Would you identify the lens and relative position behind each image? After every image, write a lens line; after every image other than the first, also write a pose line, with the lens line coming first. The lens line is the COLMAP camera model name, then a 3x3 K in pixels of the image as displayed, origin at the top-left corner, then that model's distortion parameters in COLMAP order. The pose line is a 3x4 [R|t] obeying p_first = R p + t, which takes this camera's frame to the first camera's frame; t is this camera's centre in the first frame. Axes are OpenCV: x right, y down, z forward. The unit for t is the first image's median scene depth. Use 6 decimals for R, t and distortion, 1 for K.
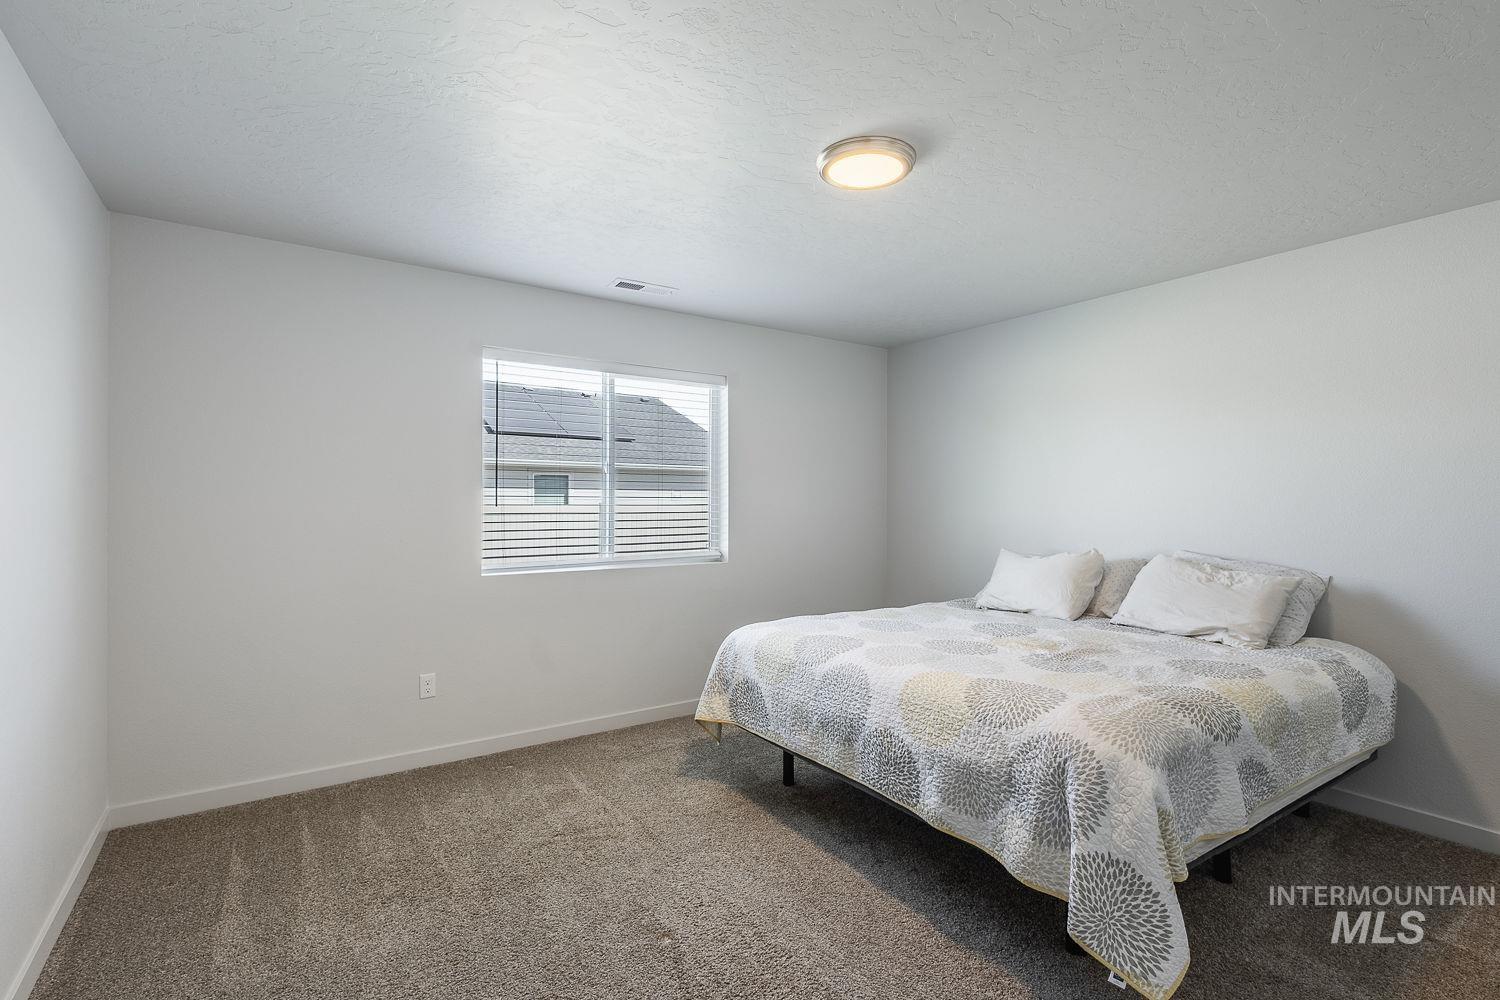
lens RADIAL K [[698.7, 0, 750.0], [0, 698.7, 500.0], [0, 0, 1]] dist [0.006678, 0.000423]
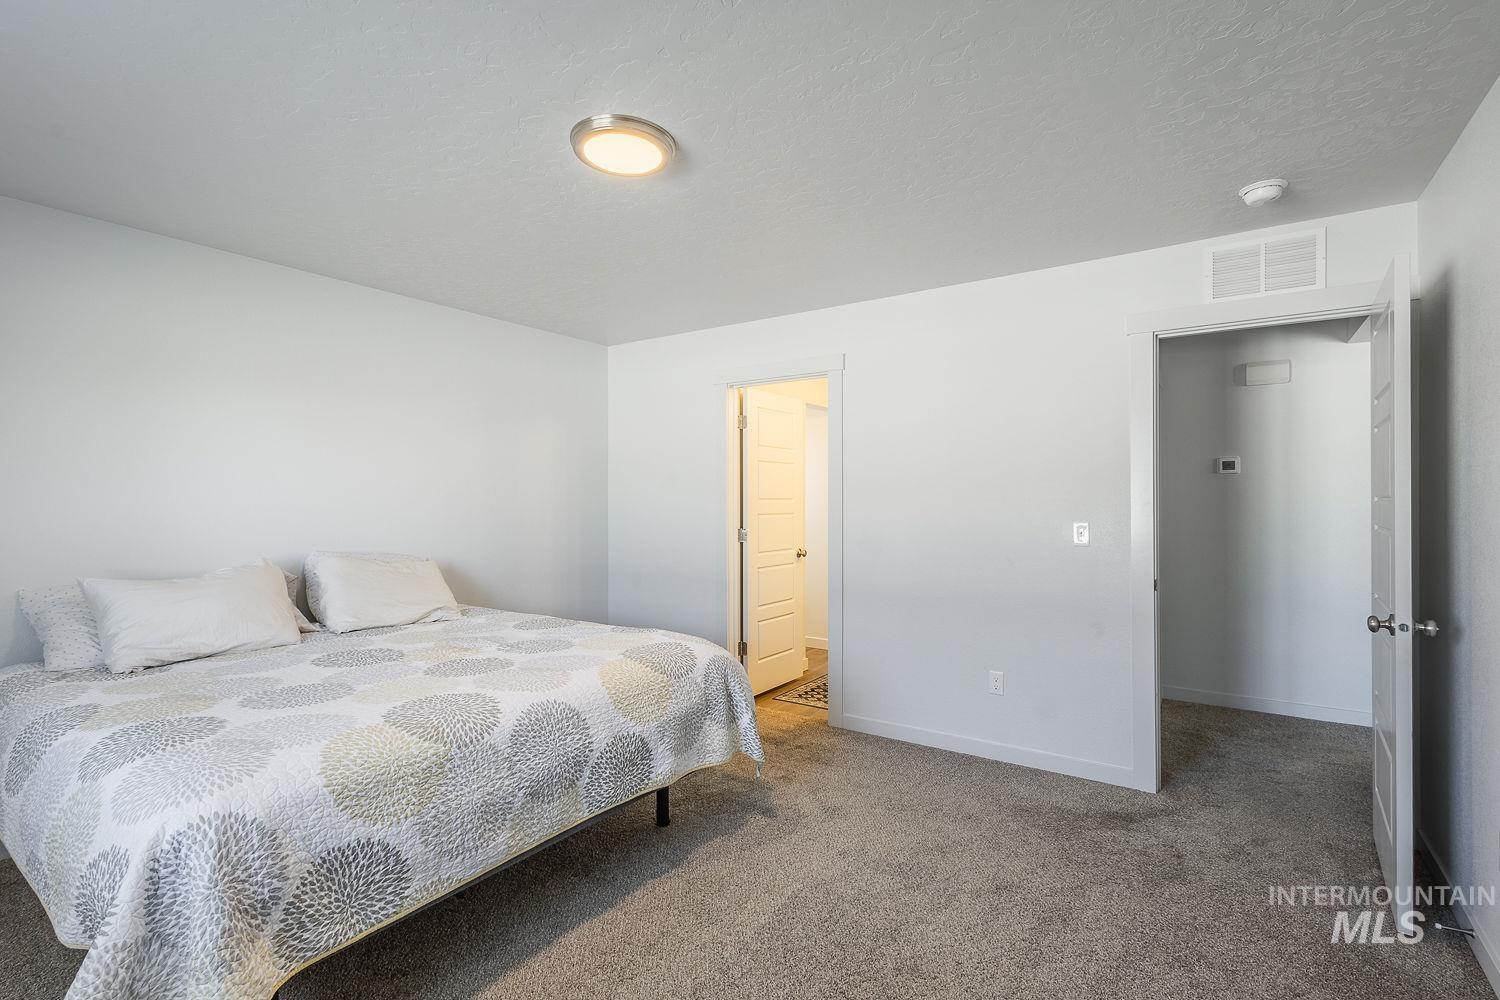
lens RADIAL K [[698.7, 0, 750.0], [0, 698.7, 500.0], [0, 0, 1]] dist [0.006678, 0.000423]
pose [[-0.387128, 0.000871, 0.922026, -0.757961], [-0.006800, 0.999970, -0.003800, 0.000463], [-0.922001, -0.007740, -0.387110, 1.179099]]
